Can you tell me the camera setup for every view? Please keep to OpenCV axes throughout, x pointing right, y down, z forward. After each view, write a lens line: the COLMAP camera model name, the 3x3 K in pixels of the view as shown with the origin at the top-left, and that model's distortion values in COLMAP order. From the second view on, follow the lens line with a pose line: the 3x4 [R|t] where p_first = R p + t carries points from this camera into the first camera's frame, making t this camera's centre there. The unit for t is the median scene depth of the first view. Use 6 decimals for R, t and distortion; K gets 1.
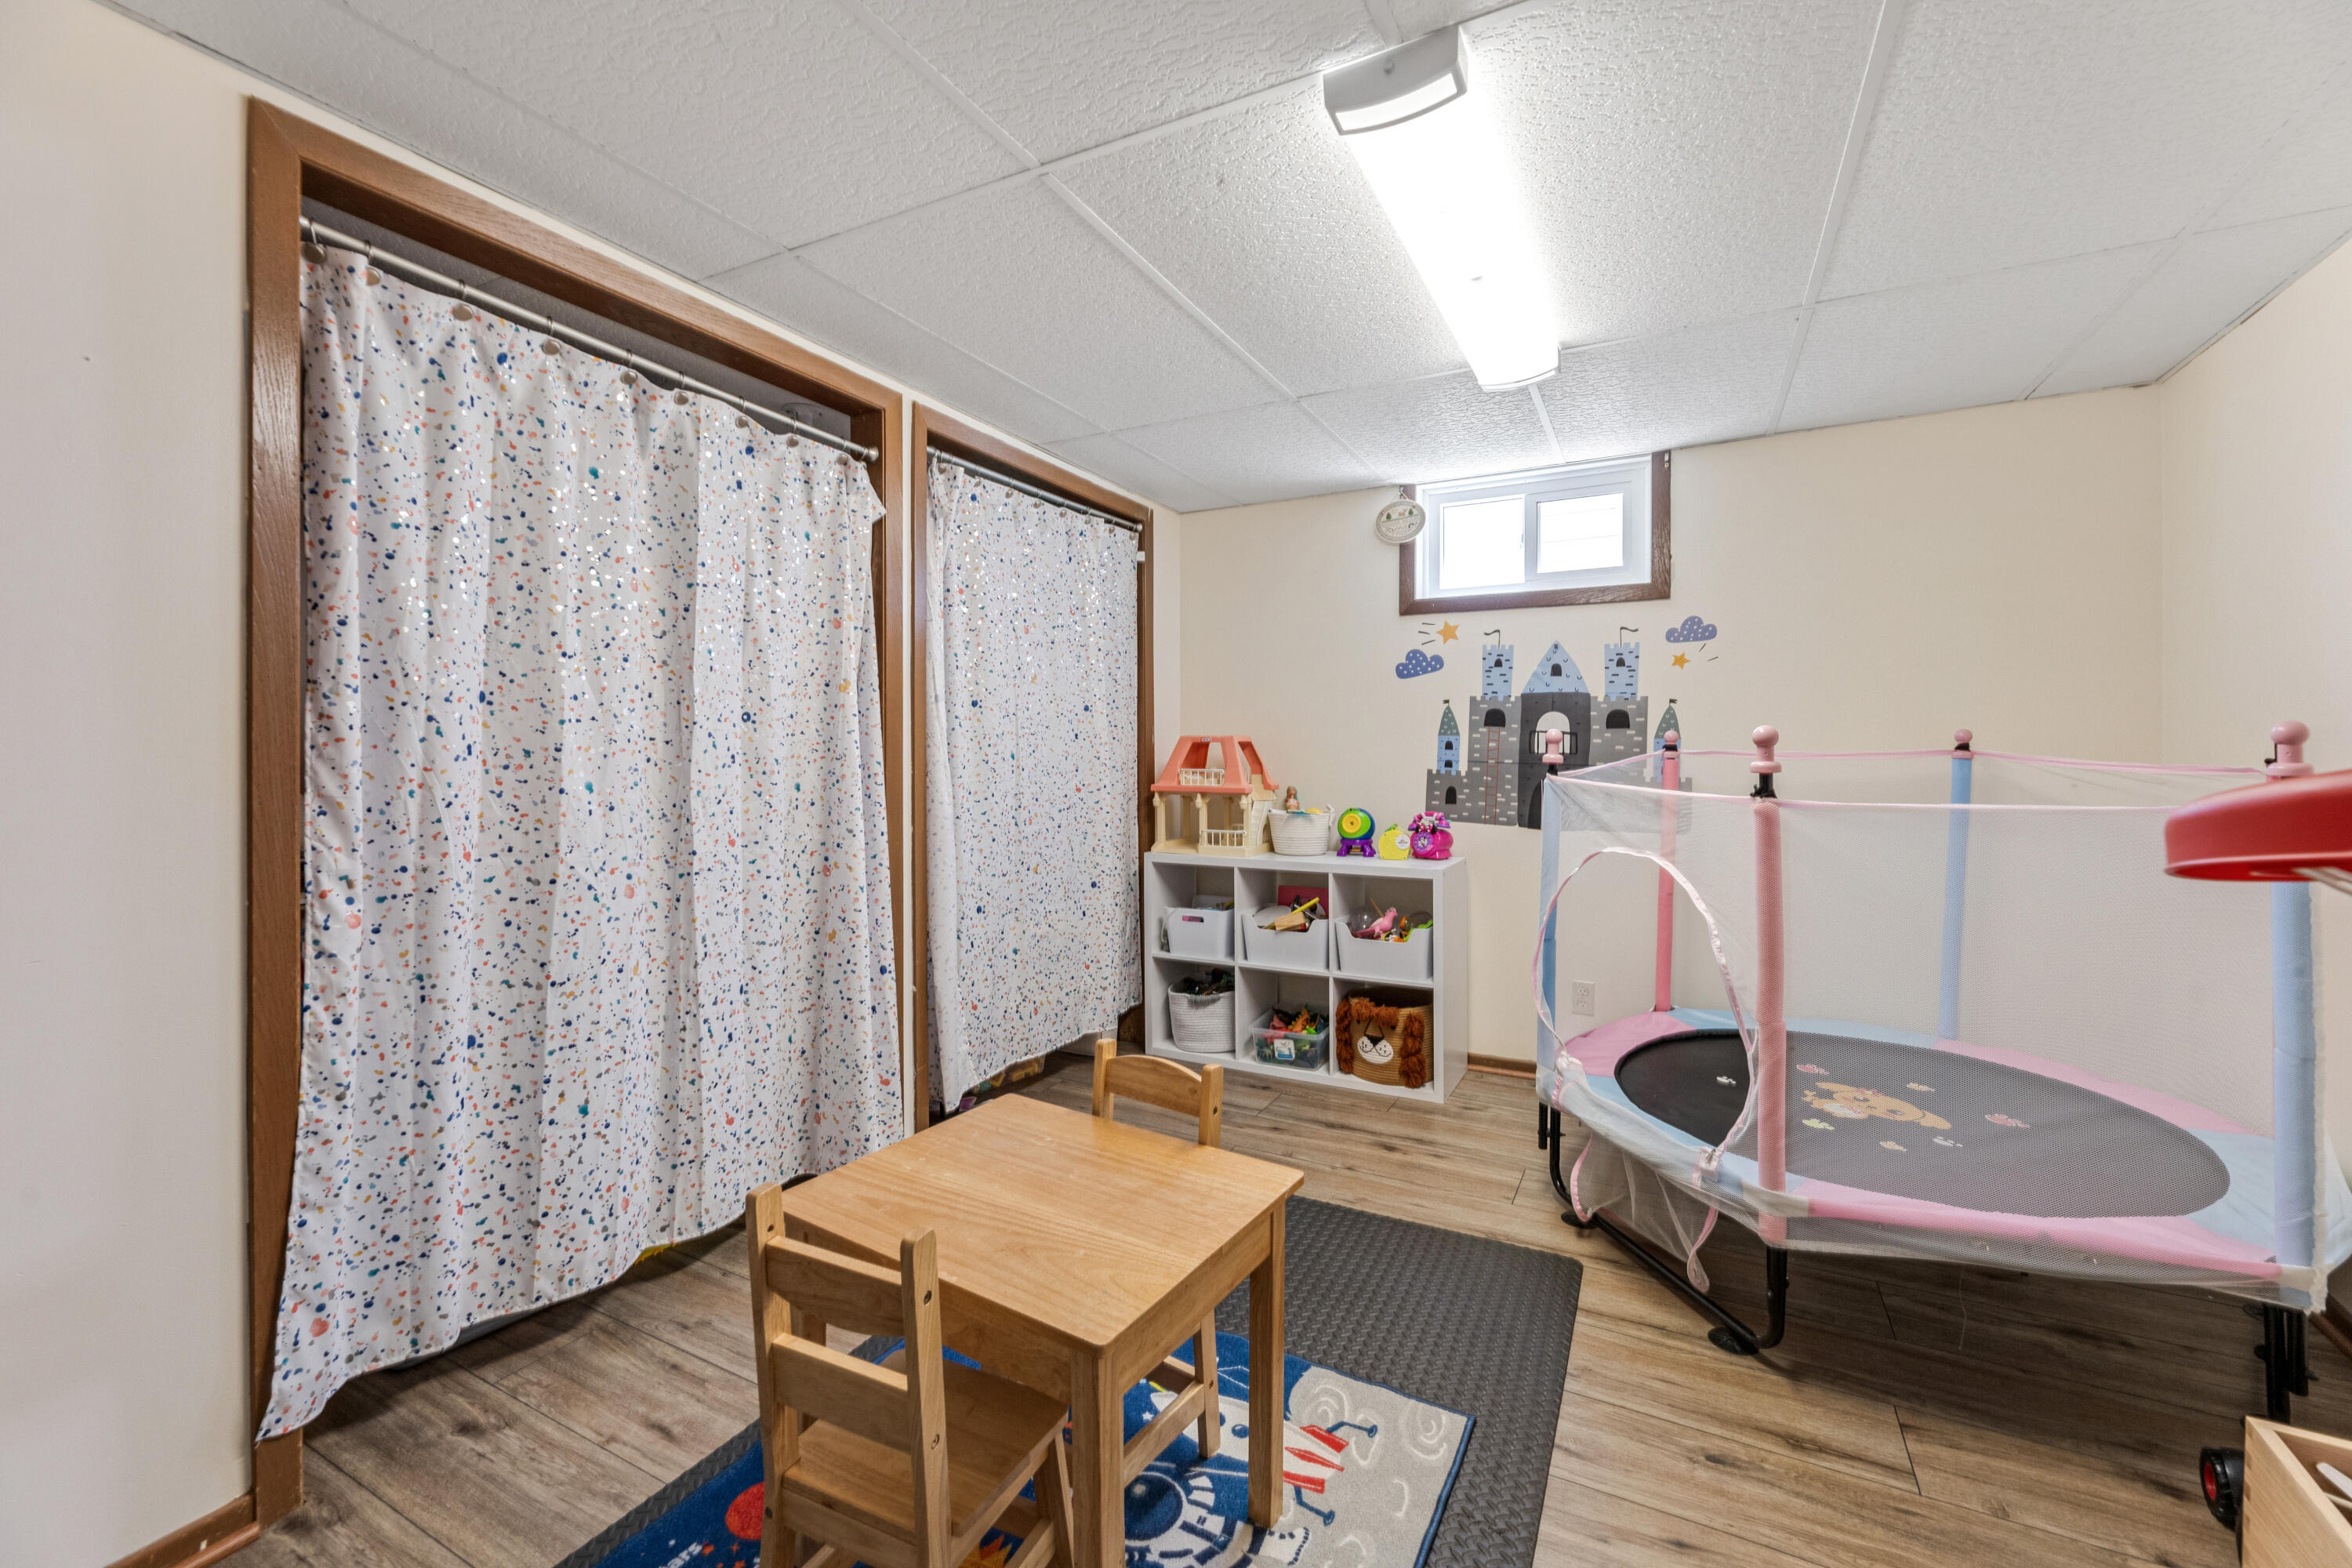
lens RADIAL K [[966.0, 0, 1174.5], [0, 966.0, 753.7], [0, 0, 1]] dist [-0.001547, 0.000131]
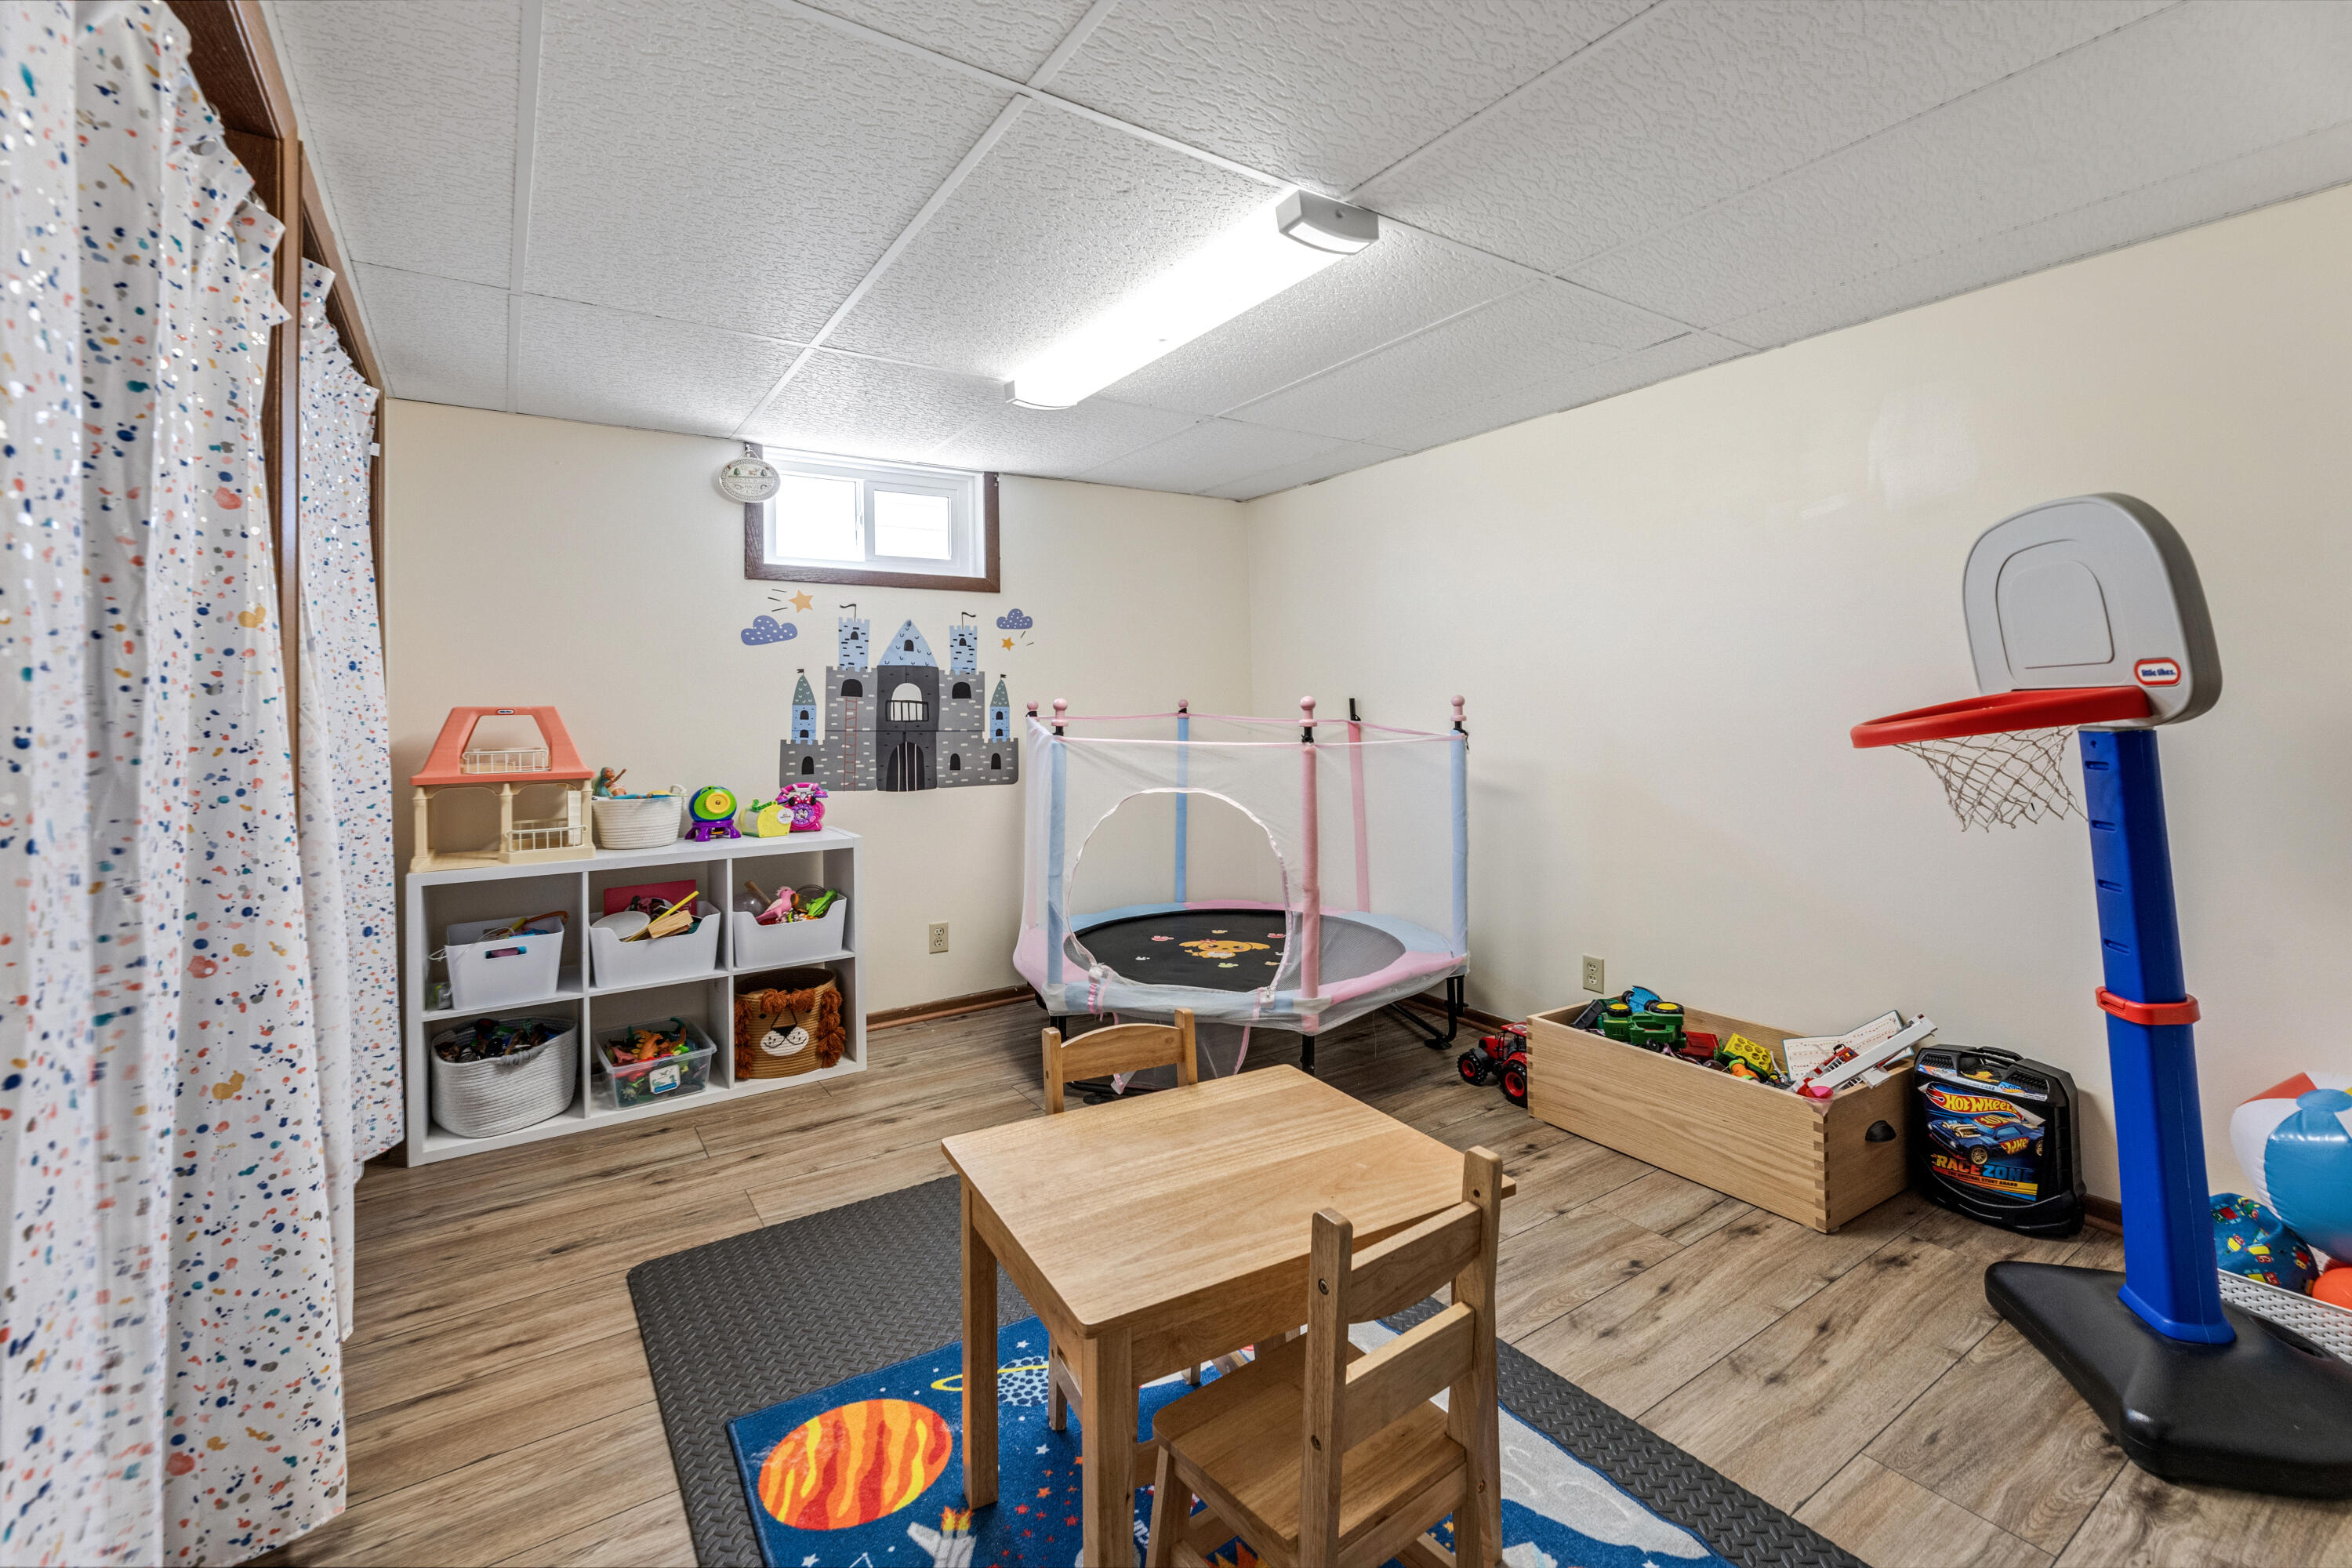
lens RADIAL K [[925.7, 0, 1174.5], [0, 925.7, 681.0], [0, 0, 1]] dist [0.001669, 0.000197]
pose [[0.509871, 0.019173, 0.860037, -0.357264], [0.021767, 0.999144, -0.035179, -0.001743], [-0.859976, 0.036657, 0.509017, 0.195841]]
